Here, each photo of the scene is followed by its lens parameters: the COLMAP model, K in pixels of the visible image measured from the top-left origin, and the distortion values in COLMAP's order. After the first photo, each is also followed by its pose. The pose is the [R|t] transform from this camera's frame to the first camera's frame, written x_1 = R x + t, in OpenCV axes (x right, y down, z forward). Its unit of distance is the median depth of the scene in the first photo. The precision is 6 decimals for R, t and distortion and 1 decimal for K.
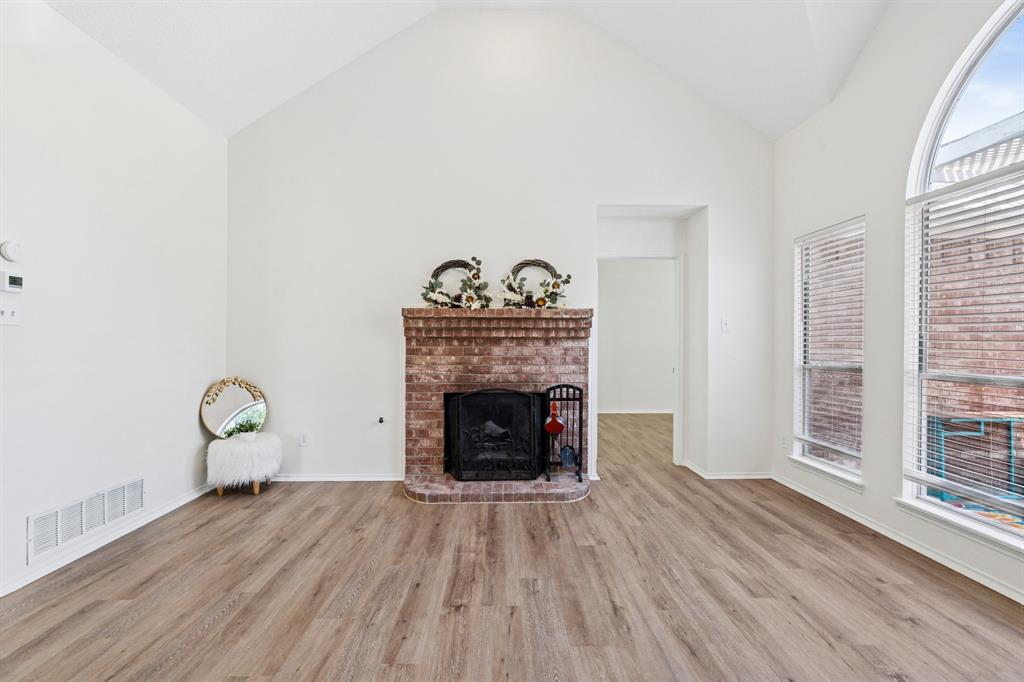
lens RADIAL K [[470.9, 0, 503.6], [0, 470.9, 342.7], [0, 0, 1]] dist [-0.014625, 0.004198]
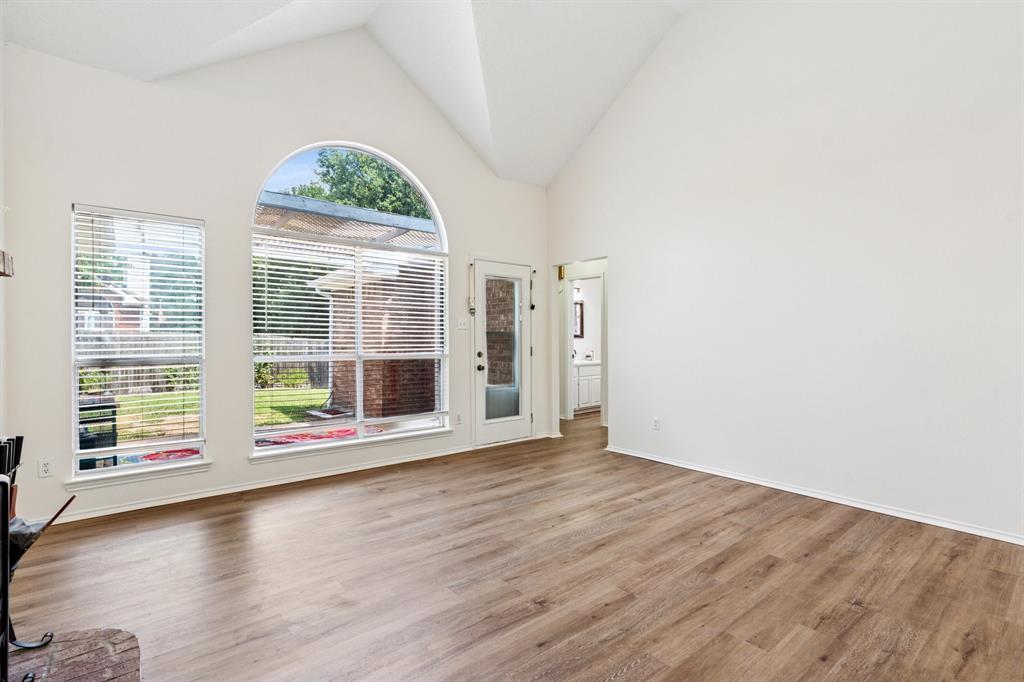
lens RADIAL K [[470.9, 0, 507.1], [0, 470.9, 367.1], [0, 0, 1]] dist [-0.014625, 0.004198]
pose [[-0.618236, -0.050674, 0.784357, -0.796710], [-0.001047, 0.997972, 0.063650, -0.000505], [-0.785992, 0.038530, -0.617035, 1.622895]]
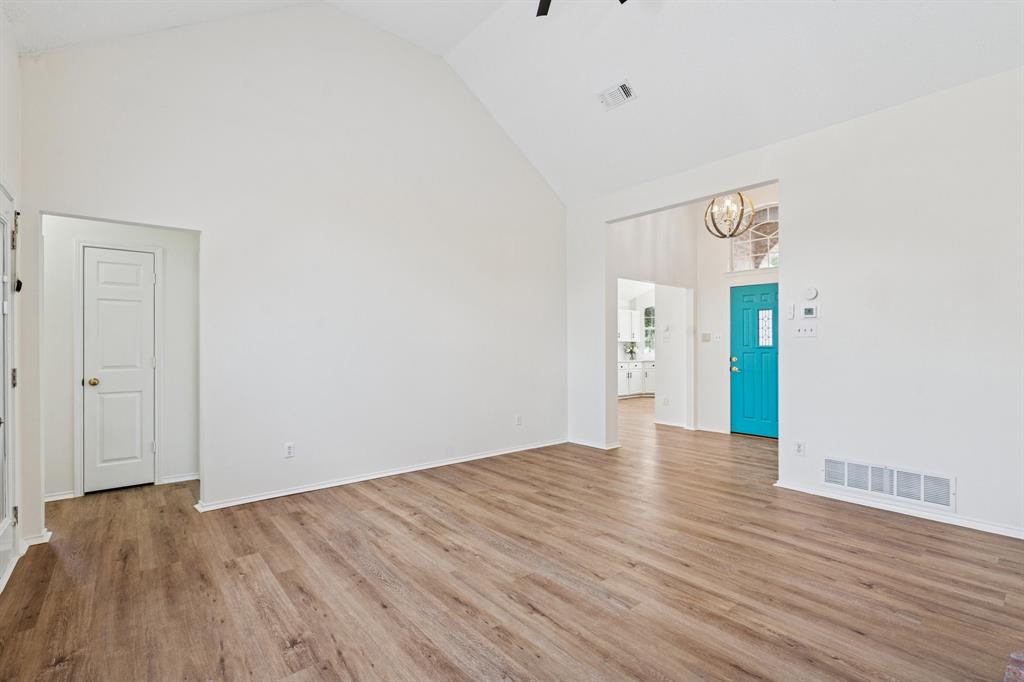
lens RADIAL K [[470.9, 0, 517.4], [0, 470.9, 338.2], [0, 0, 1]] dist [-0.014625, 0.004198]
pose [[-0.770293, -0.013024, -0.637558, 0.898937], [-0.000209, 0.999797, -0.020171, 0.002154], [0.637691, -0.015404, -0.770139, 1.723038]]
